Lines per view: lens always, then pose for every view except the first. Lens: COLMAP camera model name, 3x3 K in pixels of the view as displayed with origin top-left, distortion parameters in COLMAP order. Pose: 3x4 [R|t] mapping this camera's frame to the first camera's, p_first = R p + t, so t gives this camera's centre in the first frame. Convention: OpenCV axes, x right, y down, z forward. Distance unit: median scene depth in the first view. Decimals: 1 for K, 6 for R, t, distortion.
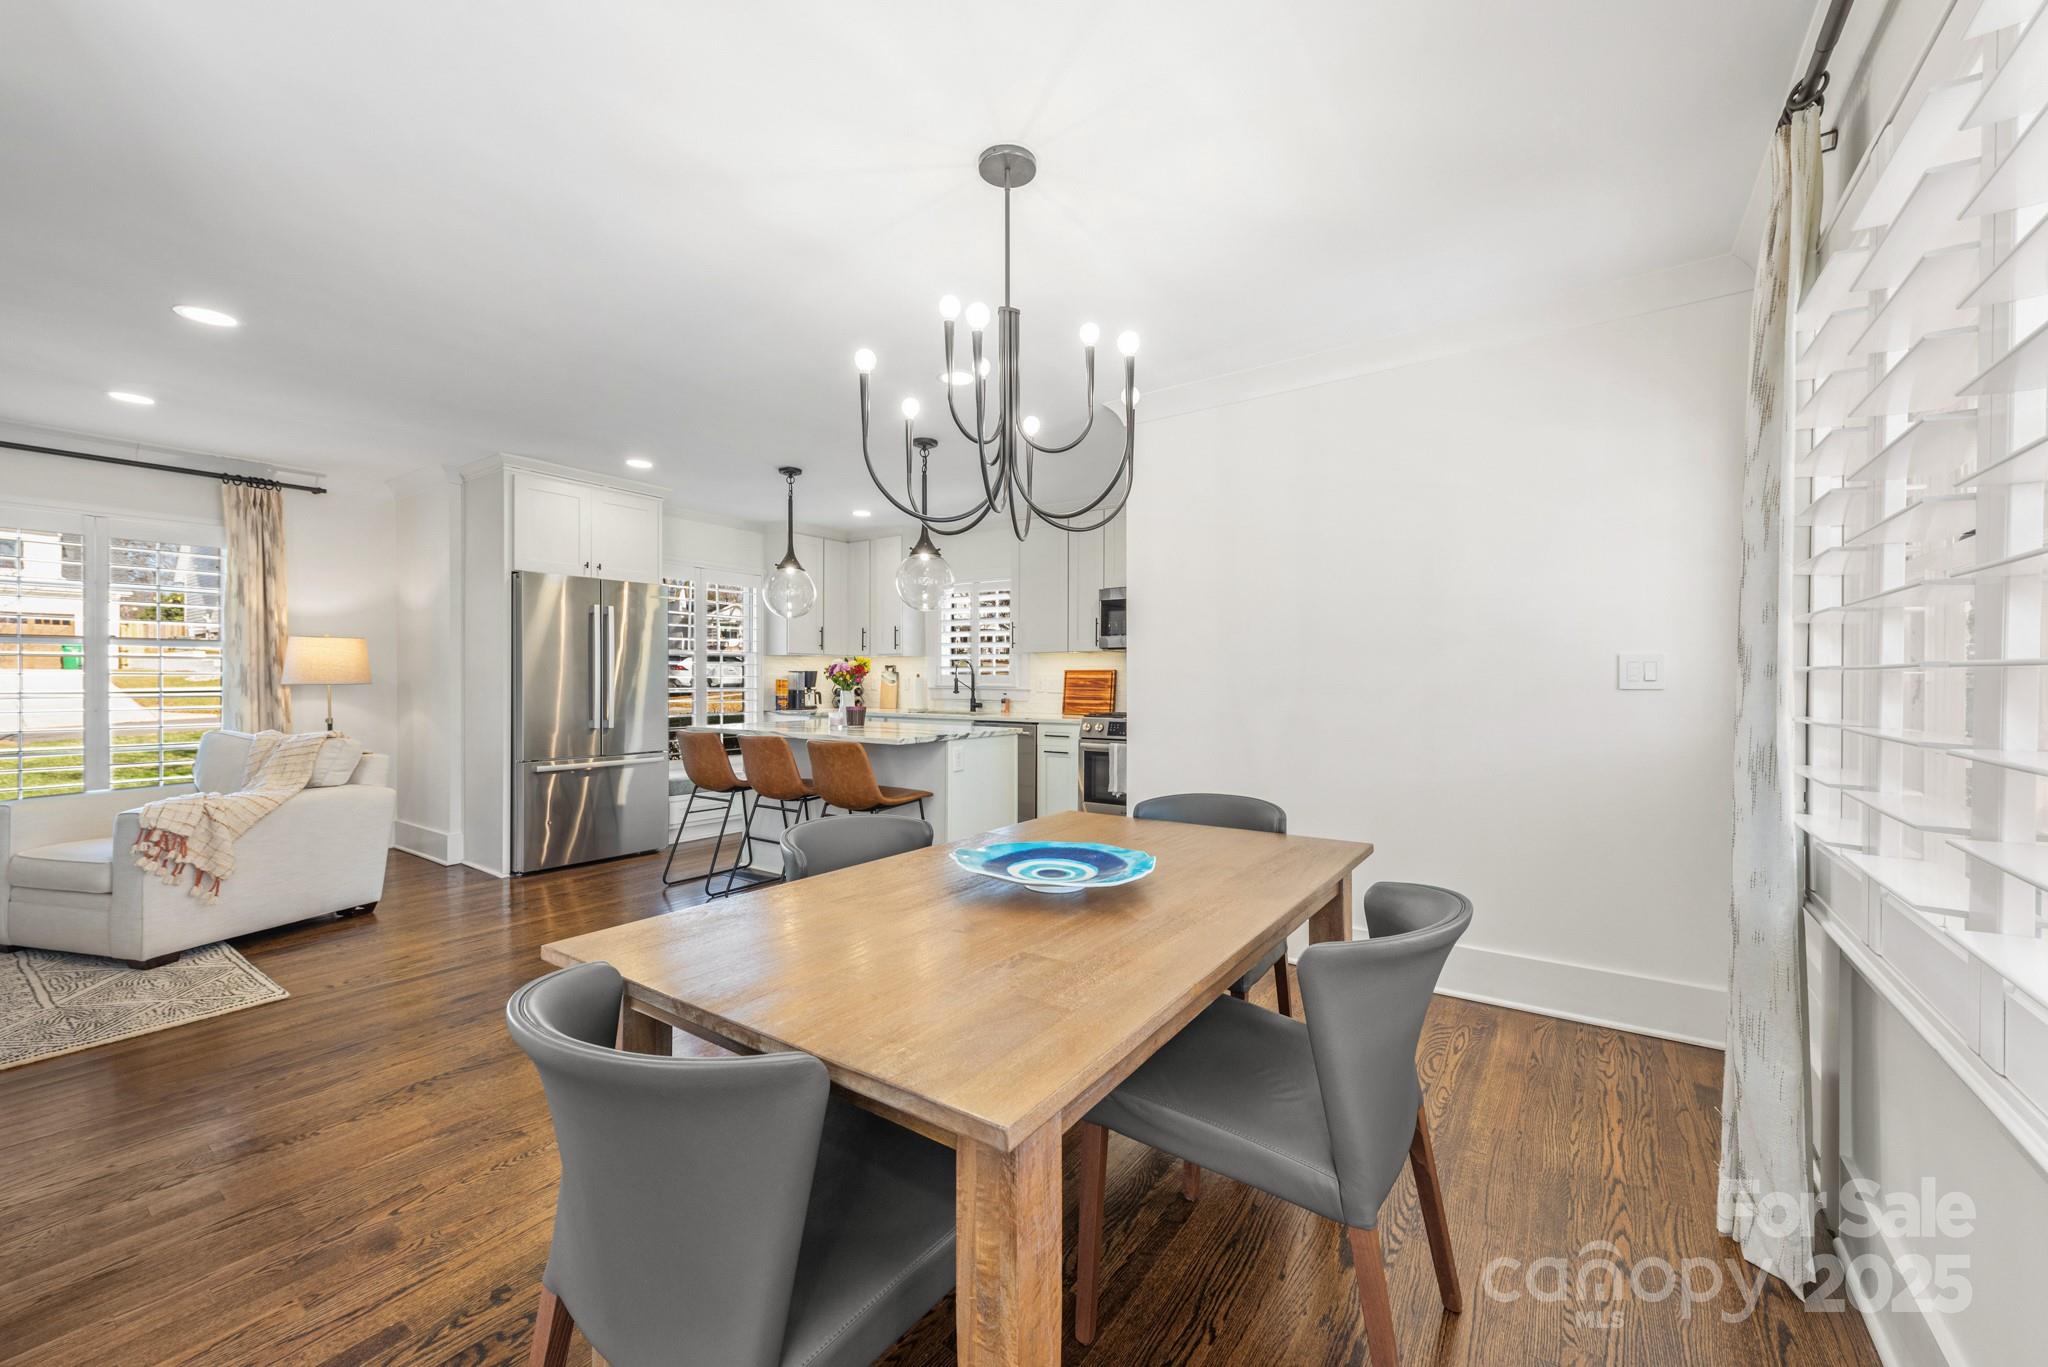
lens RADIAL K [[795.3, 0, 1035.8], [0, 795.3, 678.8], [0, 0, 1]] dist [0.000133, -0.000022]
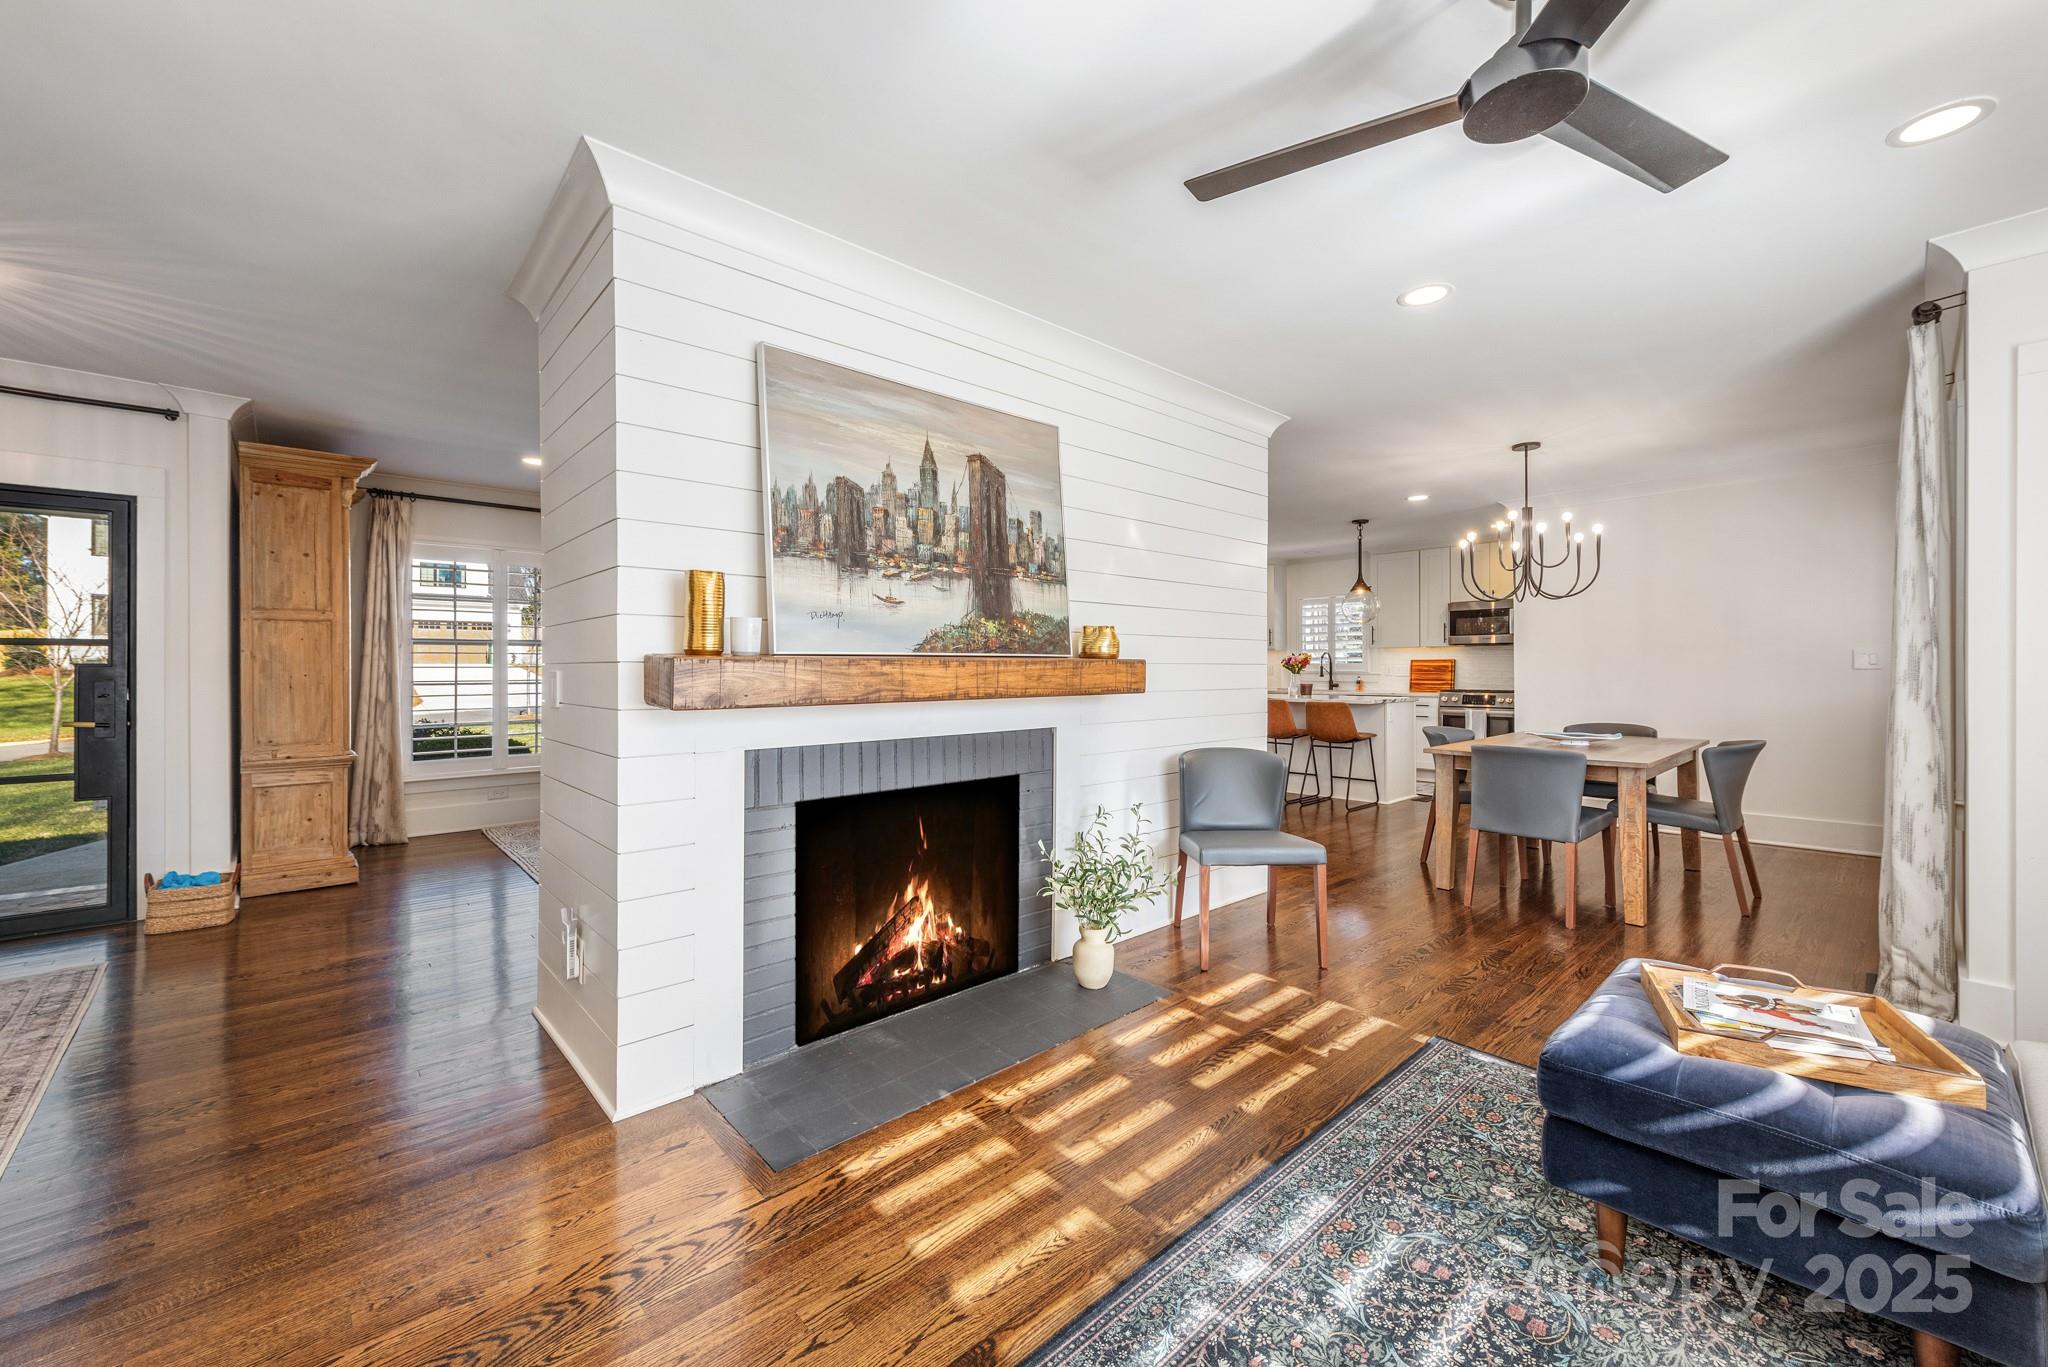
lens RADIAL K [[799.1, 0, 1030.8], [0, 799.1, 672.9], [0, 0, 1]] dist [-0.001054, -0.000141]
pose [[0.974357, -0.006576, -0.224912, -0.370902], [0.007795, 0.999959, 0.004533, 0.000601], [0.224873, -0.006170, 0.974368, -0.644751]]
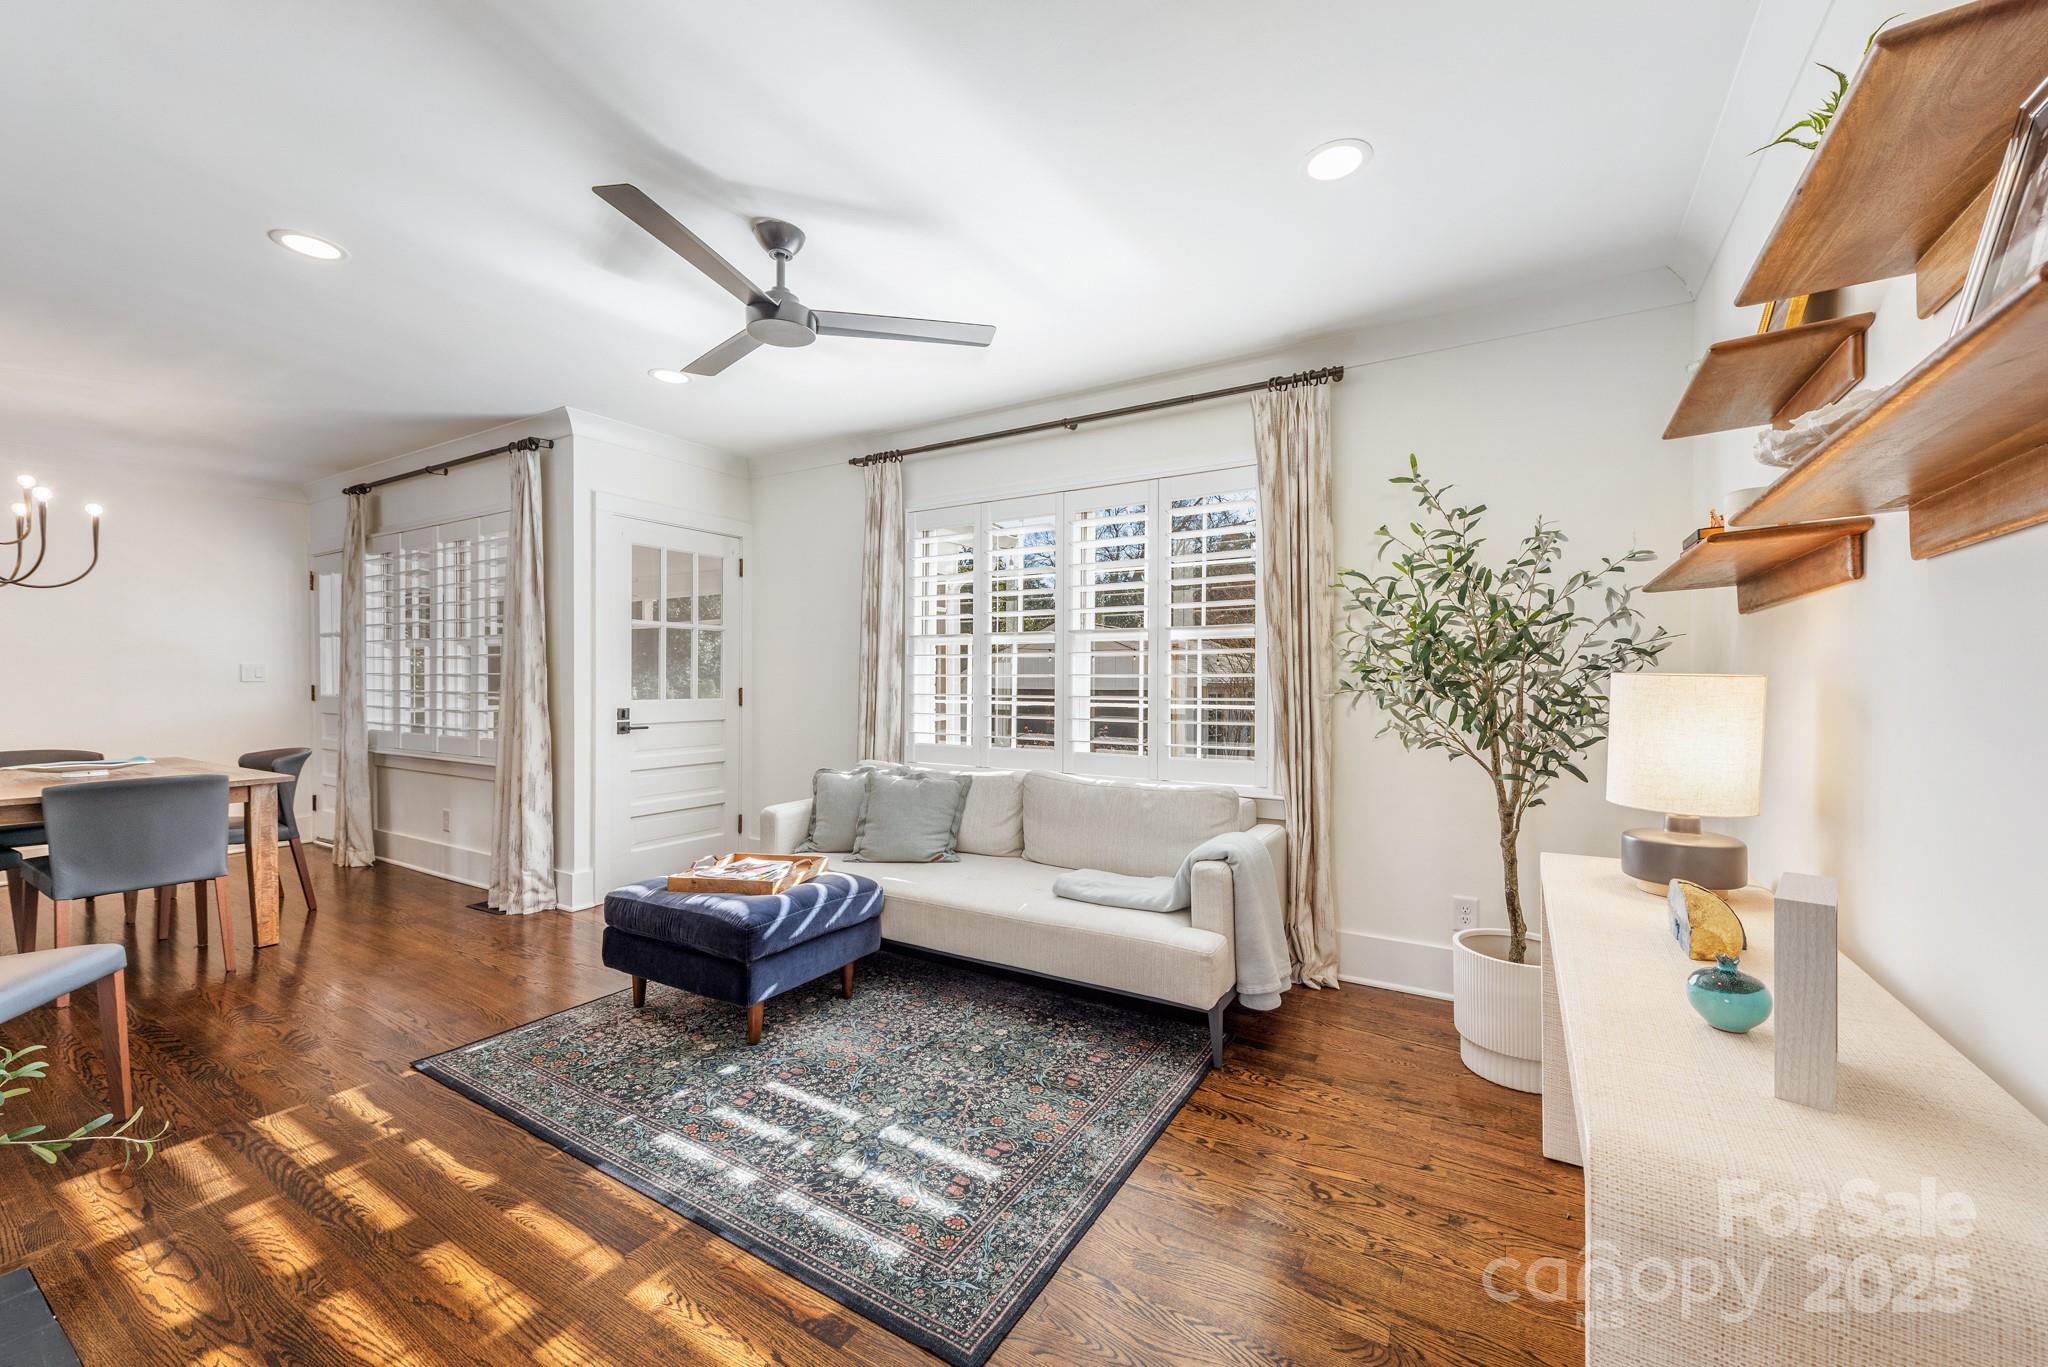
lens RADIAL K [[779.3, 0, 1015.9], [0, 779.3, 691.7], [0, 0, 1]] dist [-0.001276, -0.000056]
pose [[-0.067705, -0.014135, 0.997605, -0.722923], [-0.006809, 0.999883, 0.013705, 0.000357], [-0.997682, -0.005865, -0.067794, -0.433442]]
